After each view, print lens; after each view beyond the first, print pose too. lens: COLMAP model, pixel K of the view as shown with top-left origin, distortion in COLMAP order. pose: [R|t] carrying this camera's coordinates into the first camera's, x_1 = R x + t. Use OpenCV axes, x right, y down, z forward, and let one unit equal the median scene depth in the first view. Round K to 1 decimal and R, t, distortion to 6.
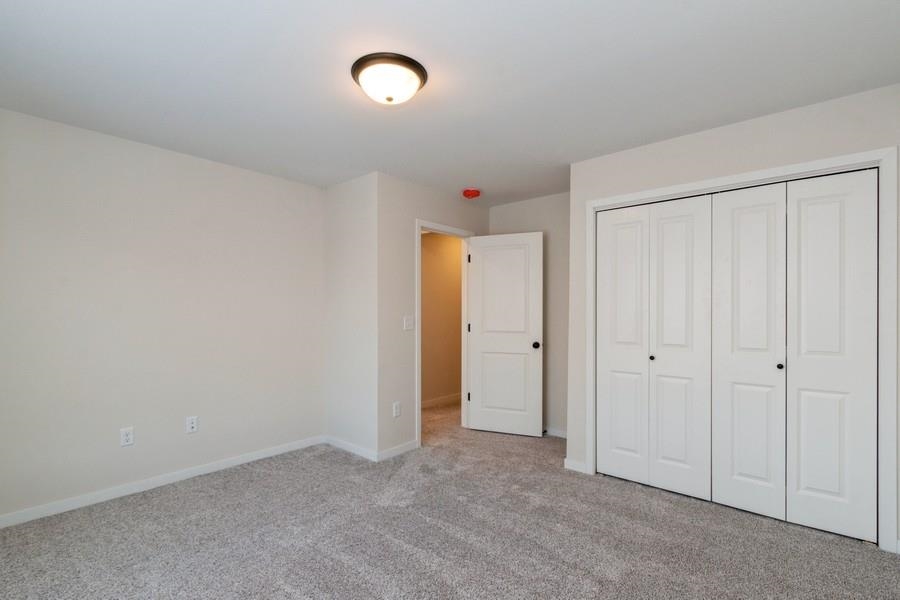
lens RADIAL K [[419.1, 0, 440.7], [0, 419.1, 315.1], [0, 0, 1]] dist [-0.001103, -0.000966]
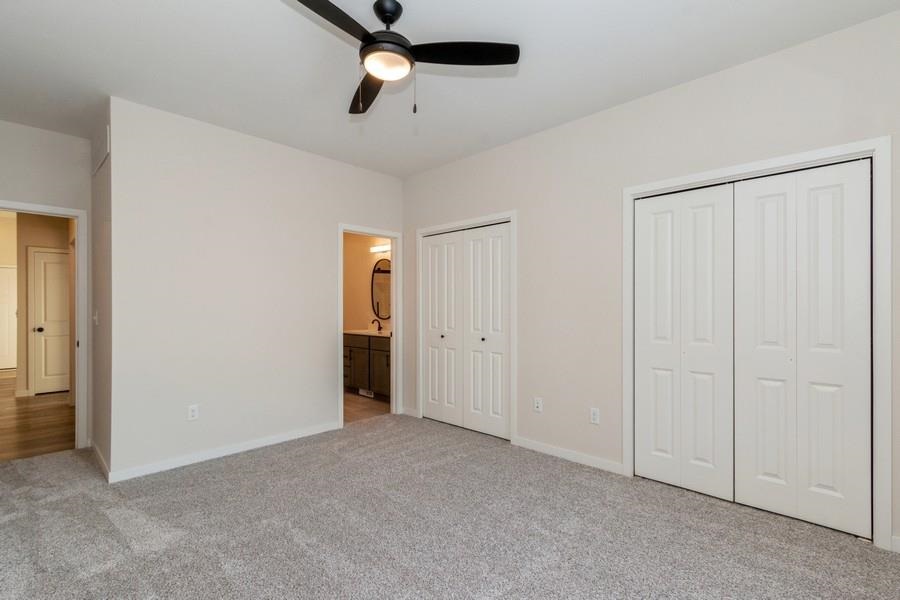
lens RADIAL K [[578.4, 0, 578.3], [0, 578.4, 303.0], [0, 0, 1]] dist [0.000376, -0.000157]
pose [[0.996639, -0.005091, -0.081758, 0.397614], [0.004244, 0.999936, -0.010528, 0.001807], [0.081807, 0.010145, 0.996597, -0.354118]]
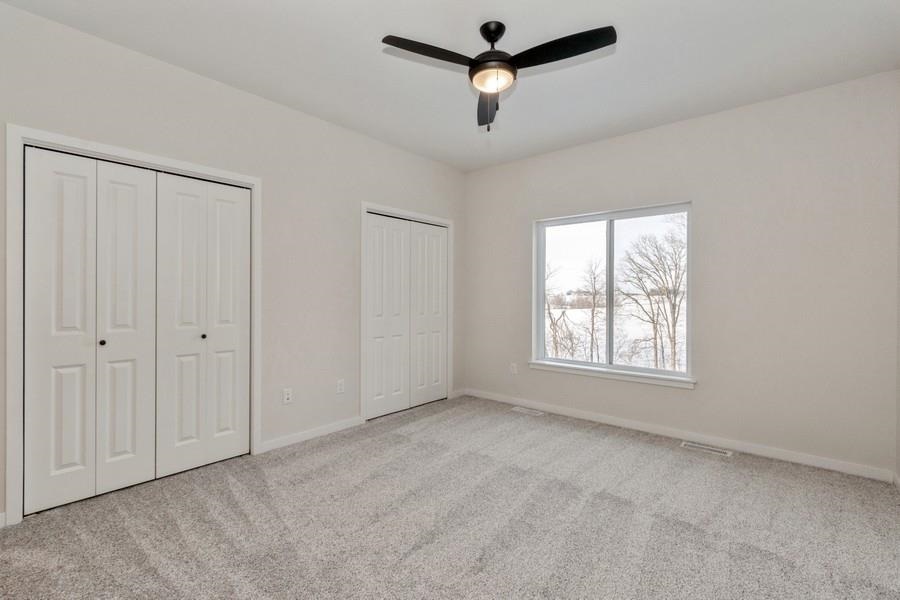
lens RADIAL K [[454.9, 0, 424.8], [0, 454.9, 296.5], [0, 0, 1]] dist [-0.008559, -0.000010]
pose [[-0.022623, -0.010258, 0.999691, -0.446136], [-0.003630, 0.999942, 0.010178, -0.003567], [-0.999737, -0.003399, -0.022659, 0.385339]]
